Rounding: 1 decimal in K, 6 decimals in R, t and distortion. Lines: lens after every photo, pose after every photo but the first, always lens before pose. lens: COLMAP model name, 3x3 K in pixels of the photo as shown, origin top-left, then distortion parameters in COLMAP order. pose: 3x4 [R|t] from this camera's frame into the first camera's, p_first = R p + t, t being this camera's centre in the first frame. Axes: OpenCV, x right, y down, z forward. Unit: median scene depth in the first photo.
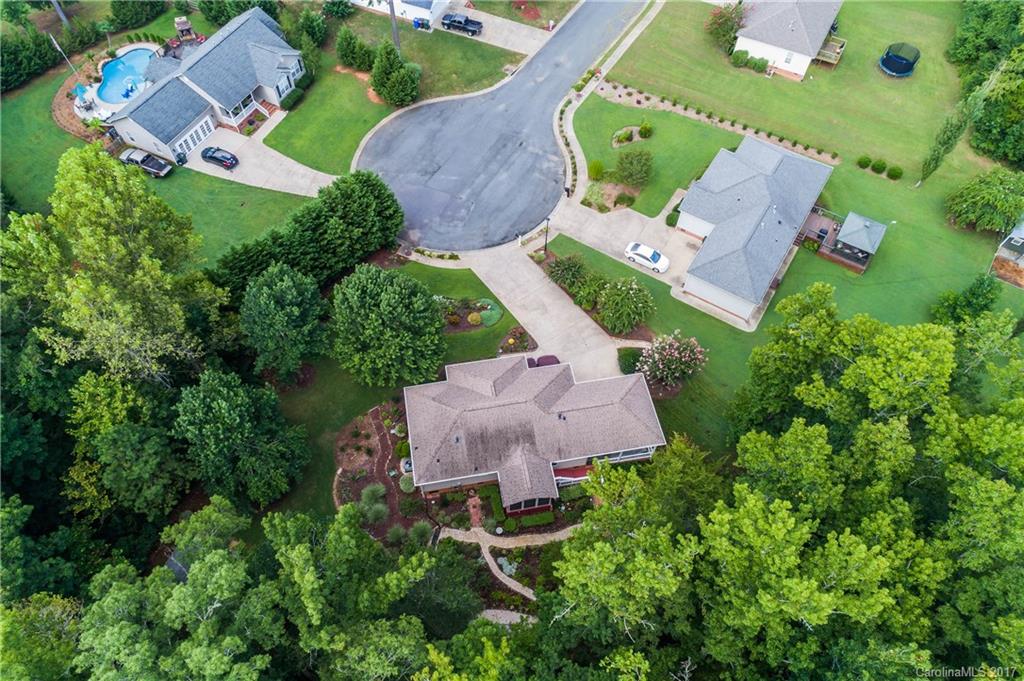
lens RADIAL K [[687.0, 0, 512.0], [0, 687.0, 339.2], [0, 0, 1]] dist [0.011616, 0.002749]
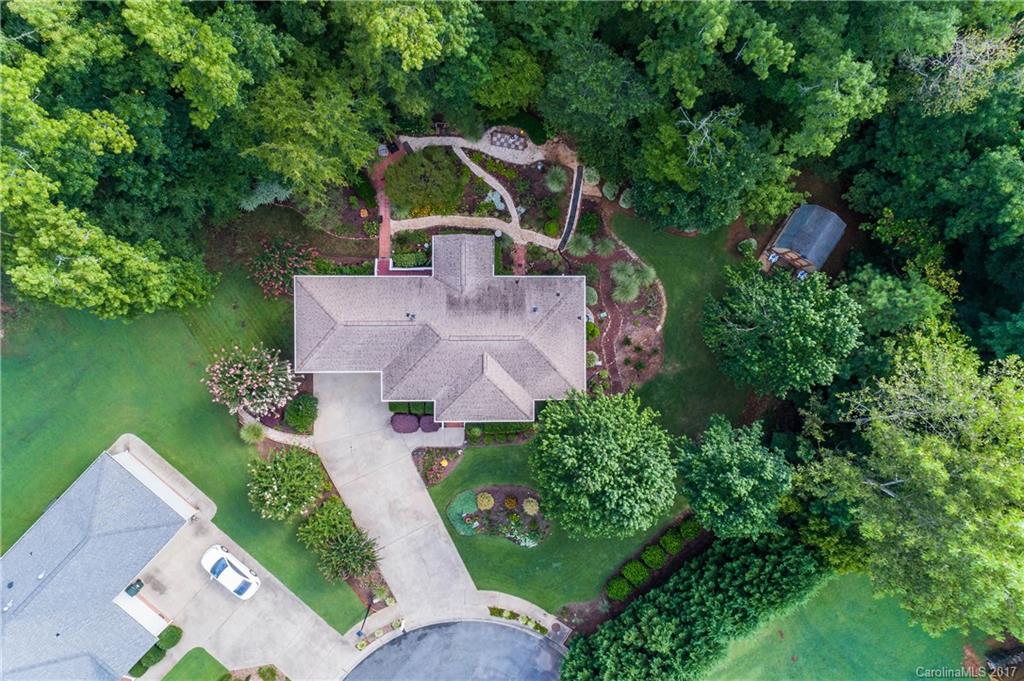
lens RADIAL K [[687.0, 0, 512.0], [0, 687.0, 340.3], [0, 0, 1]] dist [0.011616, 0.002749]
pose [[-0.981069, -0.177741, -0.076888, 0.008357], [0.105312, -0.822850, 0.558414, -0.317157], [-0.162521, 0.539746, 0.825991, 0.252176]]
